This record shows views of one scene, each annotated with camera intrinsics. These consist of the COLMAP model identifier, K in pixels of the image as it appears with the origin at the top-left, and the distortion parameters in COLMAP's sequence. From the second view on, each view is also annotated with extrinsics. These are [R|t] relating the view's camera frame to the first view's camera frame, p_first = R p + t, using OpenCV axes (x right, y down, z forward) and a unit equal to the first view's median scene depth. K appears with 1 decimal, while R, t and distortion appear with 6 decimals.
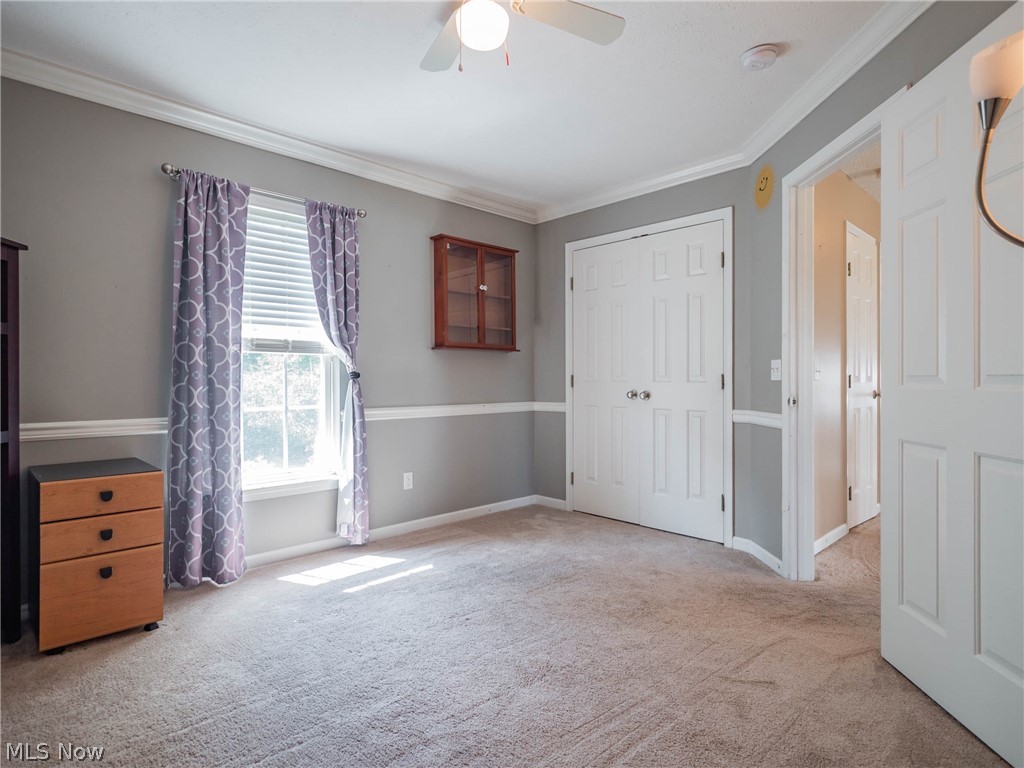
lens RADIAL K [[591.2, 0, 512.0], [0, 591.2, 384.0], [0, 0, 1]] dist [0.002431, 0.001027]
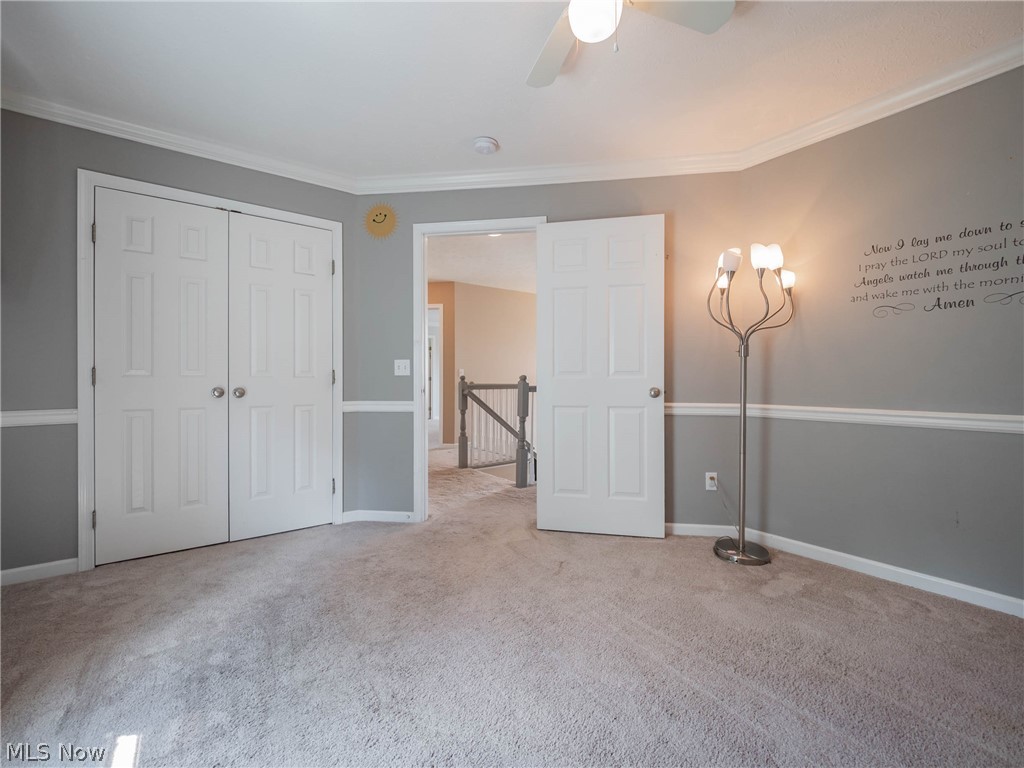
lens RADIAL K [[449.0, 0, 511.3], [0, 449.0, 380.4], [0, 0, 1]] dist [-0.004148, -0.000581]
pose [[0.096603, -0.002290, 0.995320, -0.451191], [0.010774, 0.999941, 0.001255, 0.005130], [-0.995265, 0.010603, 0.096622, 0.587559]]
